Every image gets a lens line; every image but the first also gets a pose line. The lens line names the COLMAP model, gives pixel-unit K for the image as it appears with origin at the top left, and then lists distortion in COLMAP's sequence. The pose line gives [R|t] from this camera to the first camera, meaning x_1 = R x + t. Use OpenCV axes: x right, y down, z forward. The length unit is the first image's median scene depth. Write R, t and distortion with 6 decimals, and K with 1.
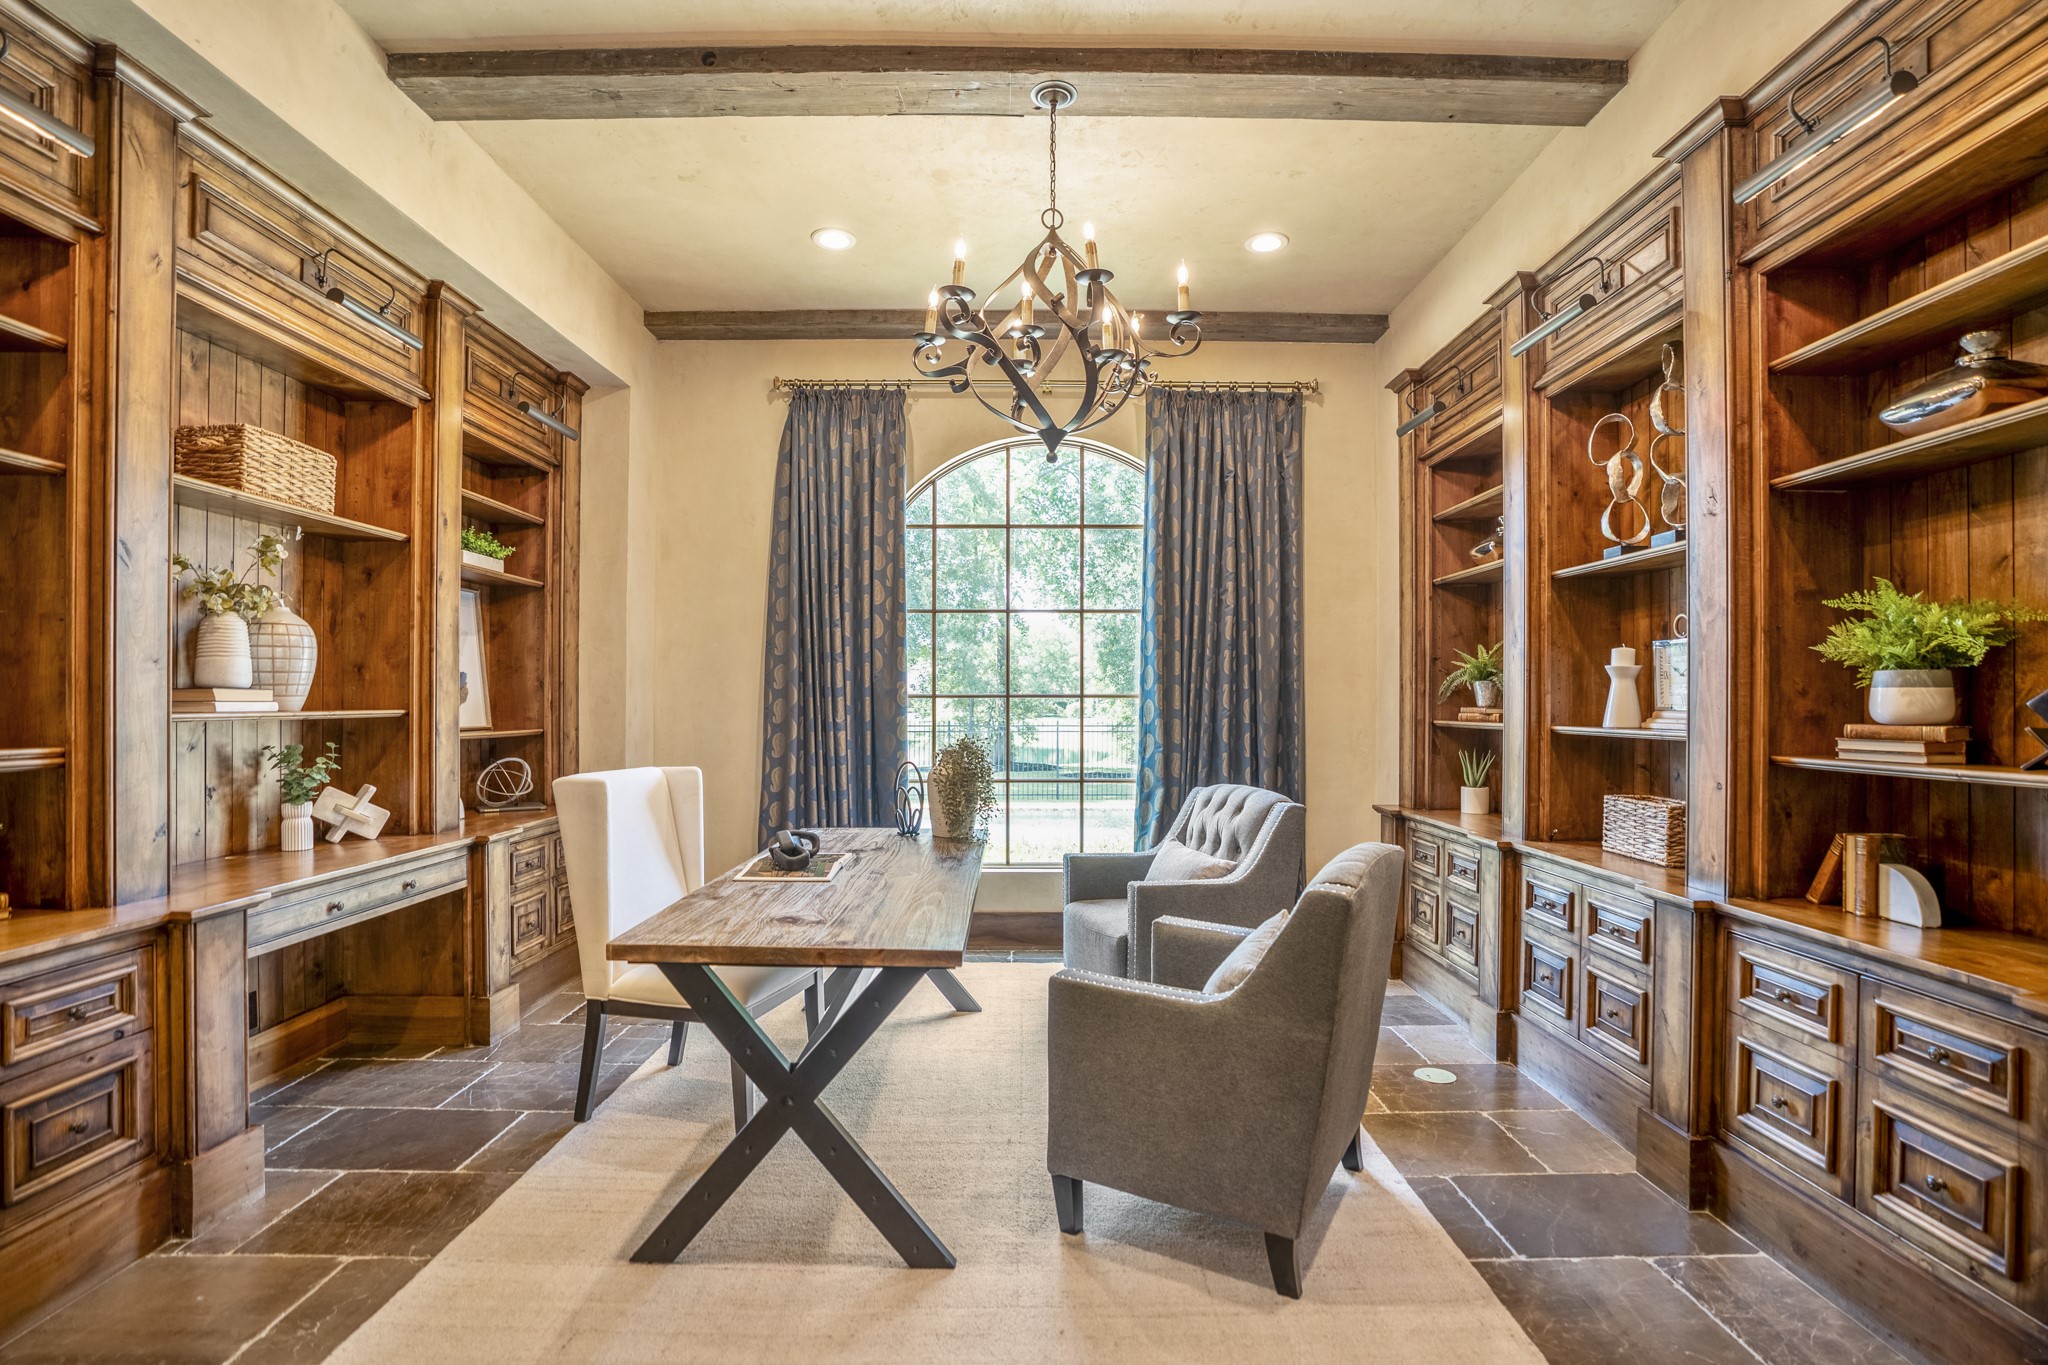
lens RADIAL K [[977.5, 0, 1030.3], [0, 977.5, 688.7], [0, 0, 1]] dist [-0.062846, 0.021173]
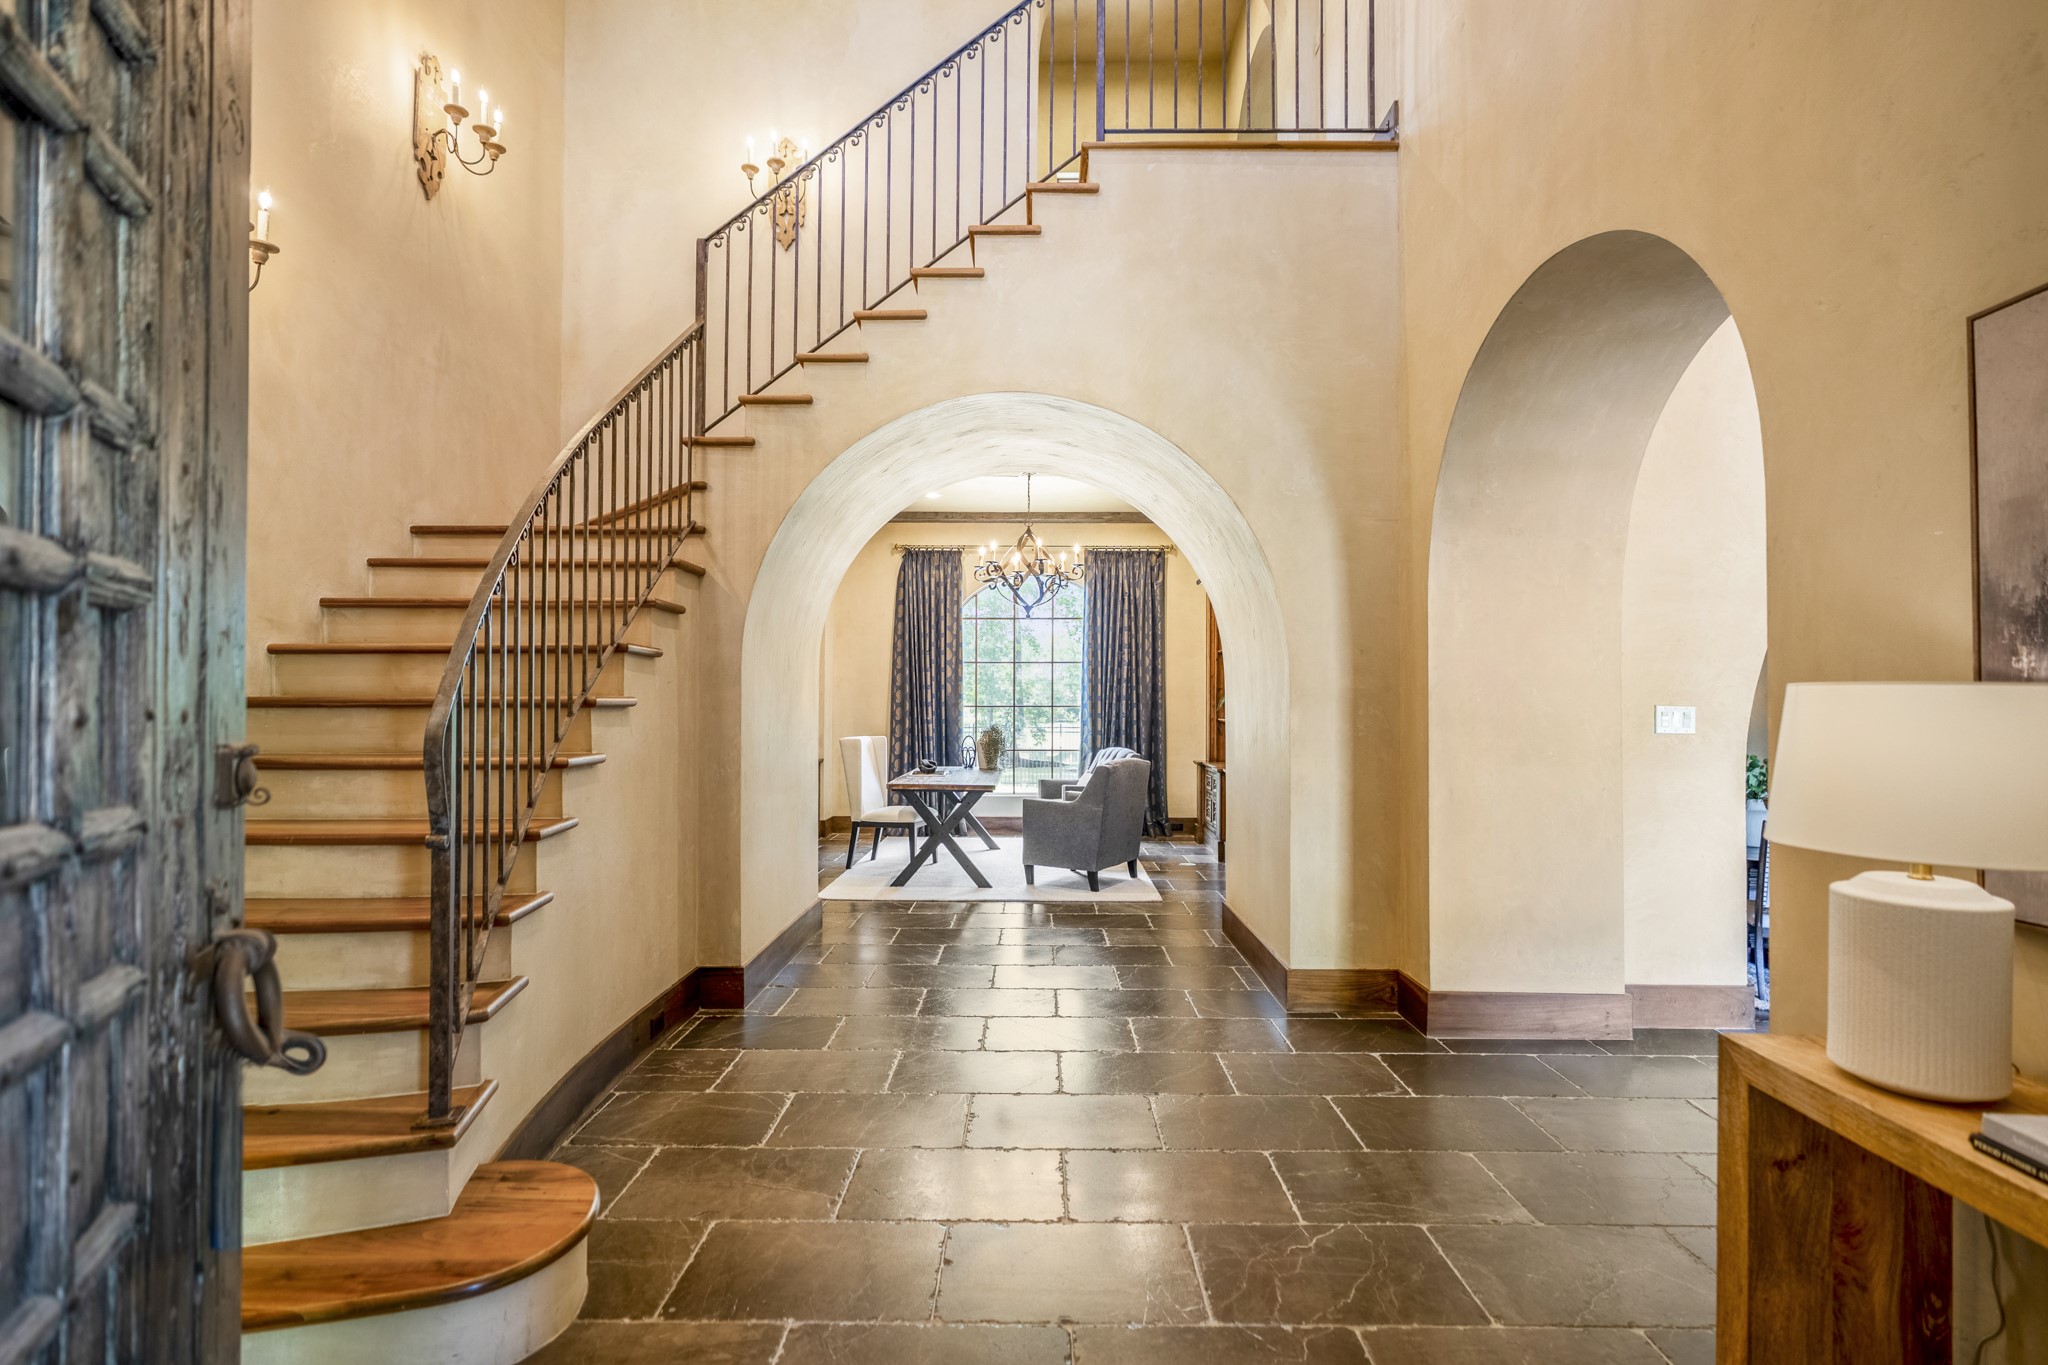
lens RADIAL K [[977.5, 0, 1023.5], [0, 977.5, 693.5], [0, 0, 1]] dist [-0.062846, 0.021173]
pose [[0.999659, -0.000345, -0.026127, 0.047438], [0.000342, 1.000000, -0.000098, -0.018172], [0.026127, 0.000089, 0.999659, -0.977546]]
